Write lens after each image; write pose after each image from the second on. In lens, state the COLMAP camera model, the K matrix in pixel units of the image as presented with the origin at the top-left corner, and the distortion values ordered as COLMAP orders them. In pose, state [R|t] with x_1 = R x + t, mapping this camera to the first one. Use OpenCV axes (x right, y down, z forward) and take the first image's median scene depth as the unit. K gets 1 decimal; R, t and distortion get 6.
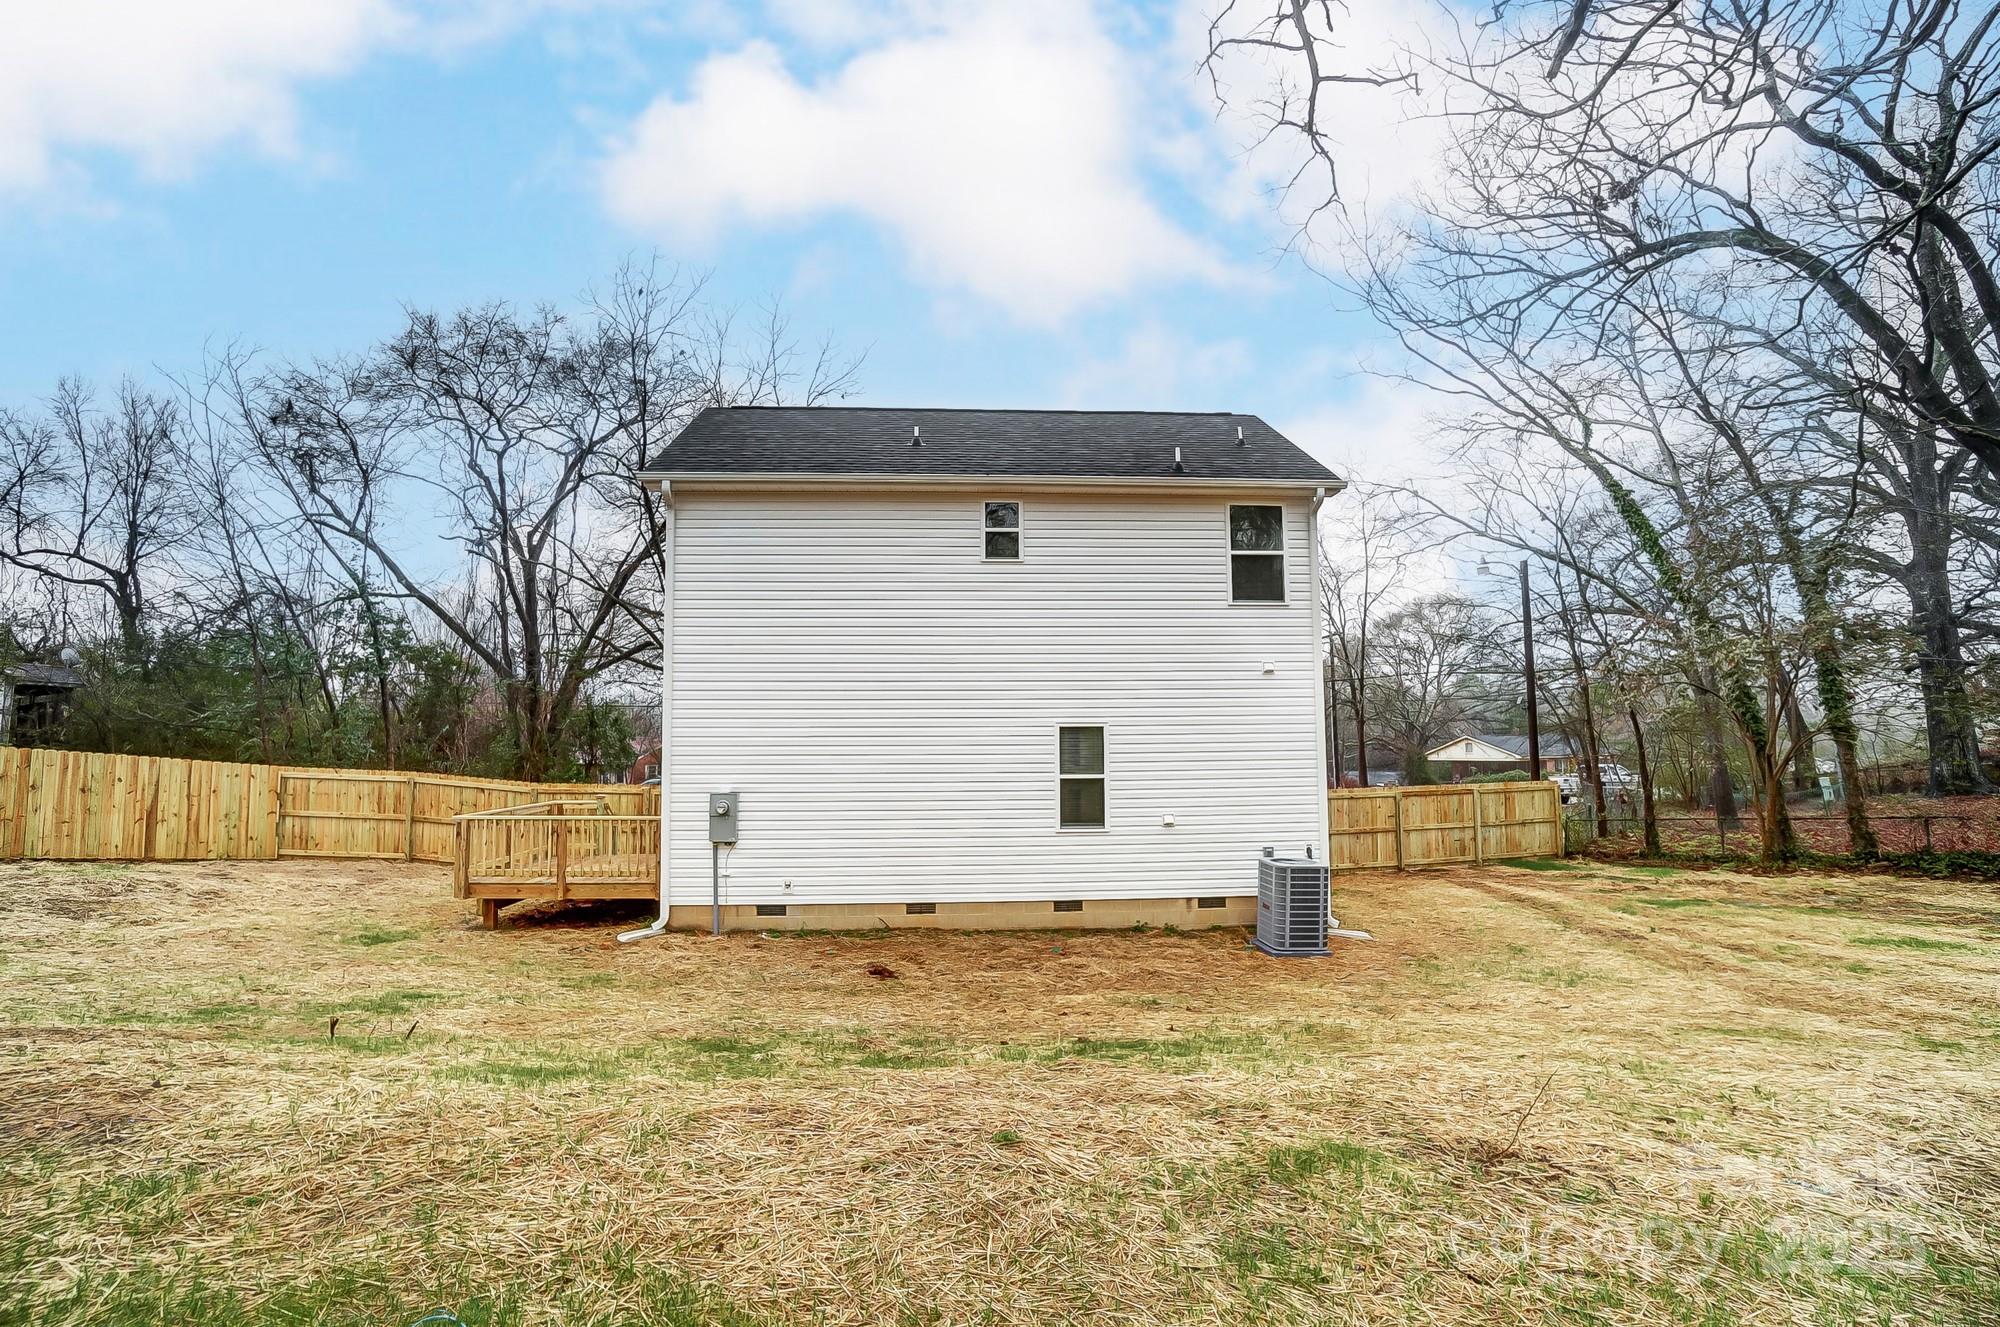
lens RADIAL K [[915.3, 0, 1016.3], [0, 915.3, 655.1], [0, 0, 1]] dist [-0.029052, 0.007599]
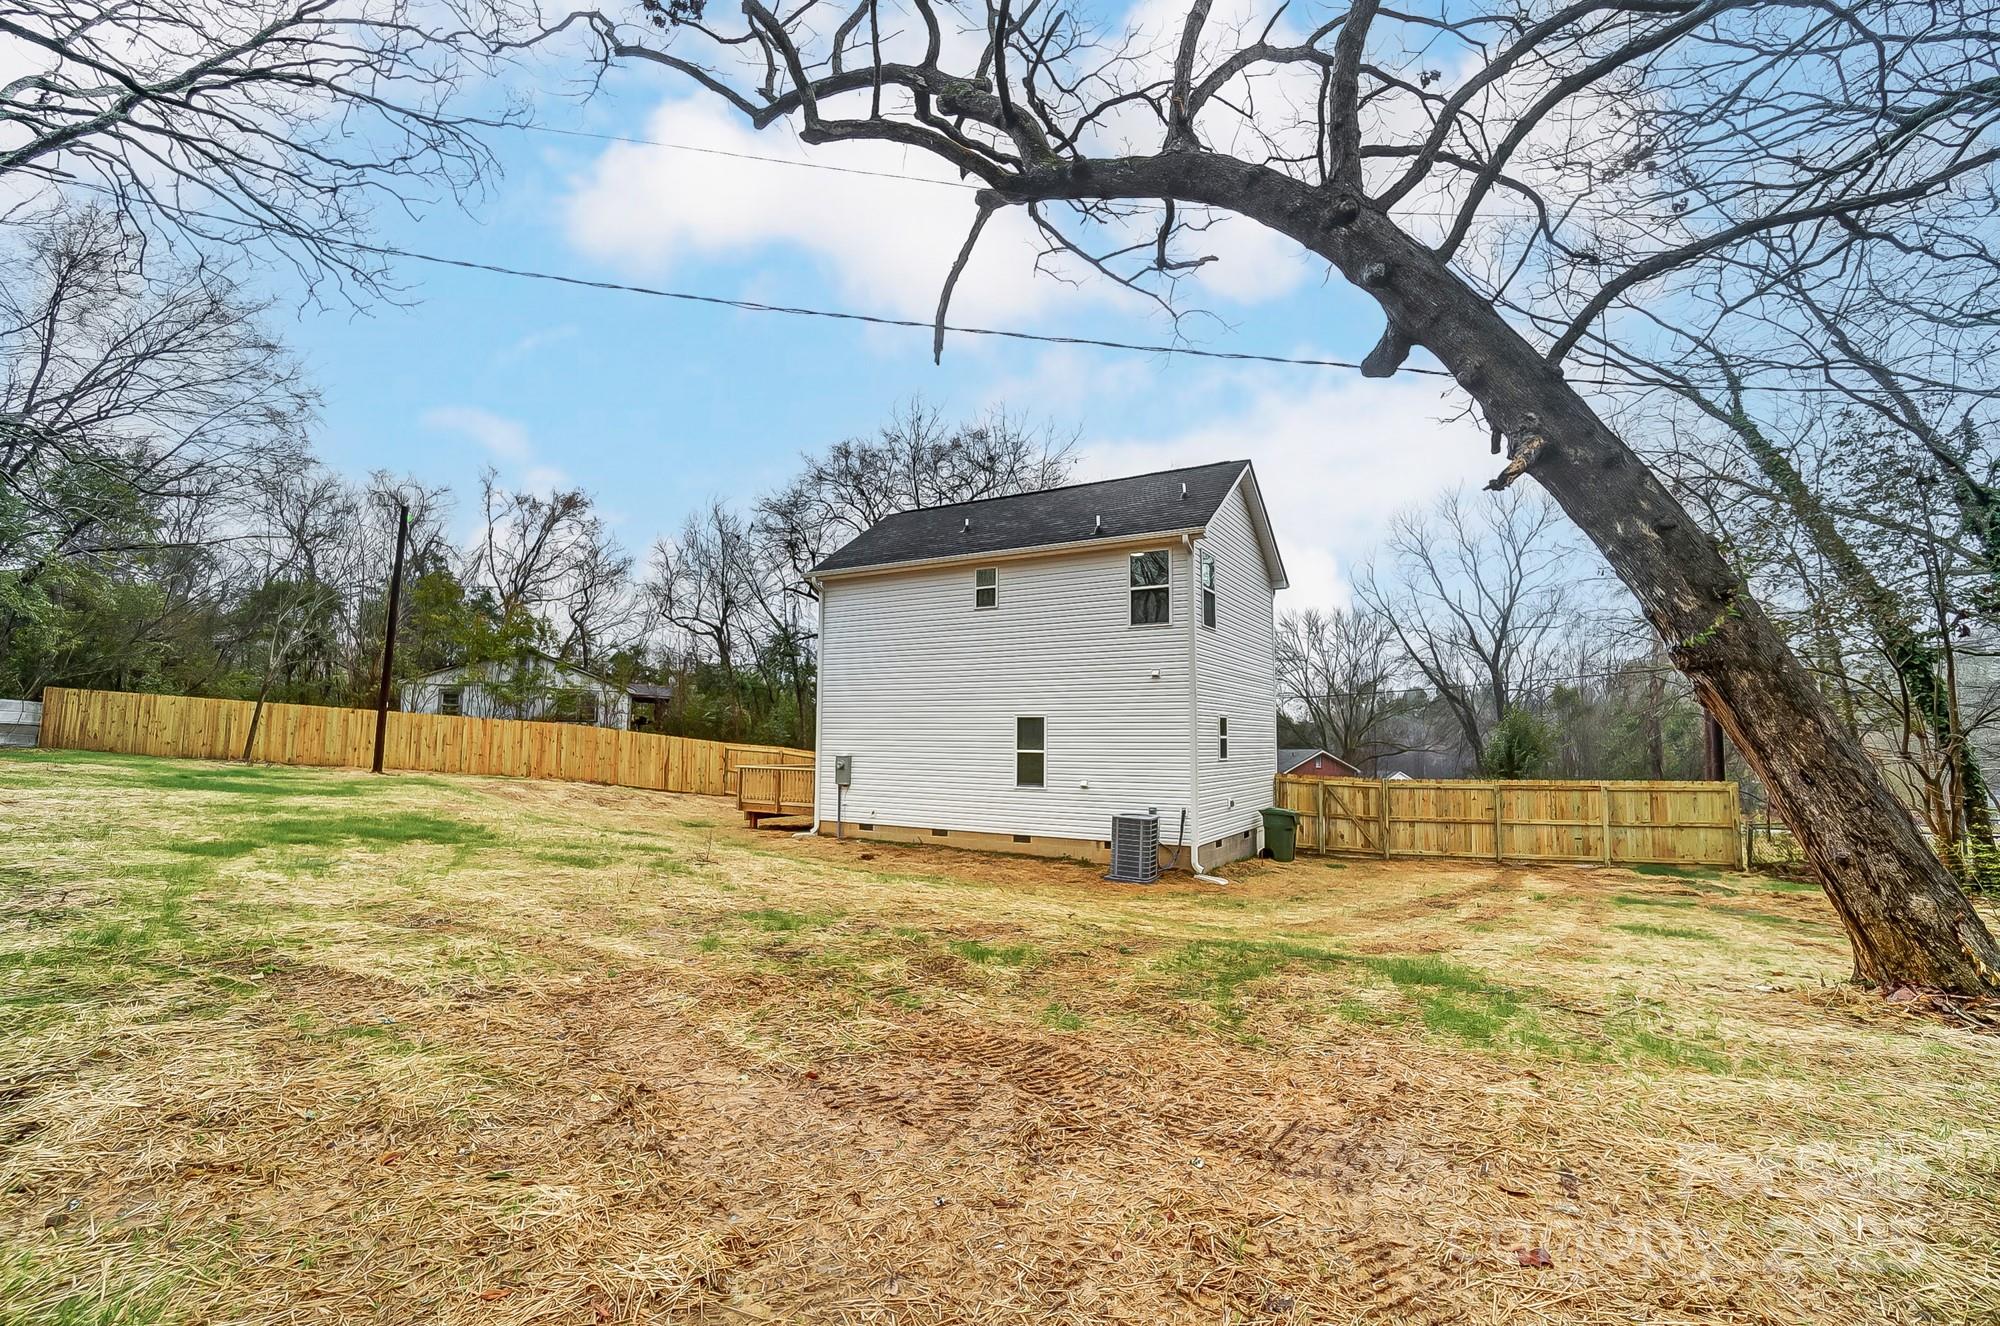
lens RADIAL K [[915.3, 0, 1004.6], [0, 915.3, 651.5], [0, 0, 1]] dist [-0.029052, 0.007599]
pose [[0.837281, -0.039050, -0.545377, 0.808606], [0.035234, 0.999227, -0.017454, -0.003452], [0.545636, -0.004602, 0.838009, -0.245608]]
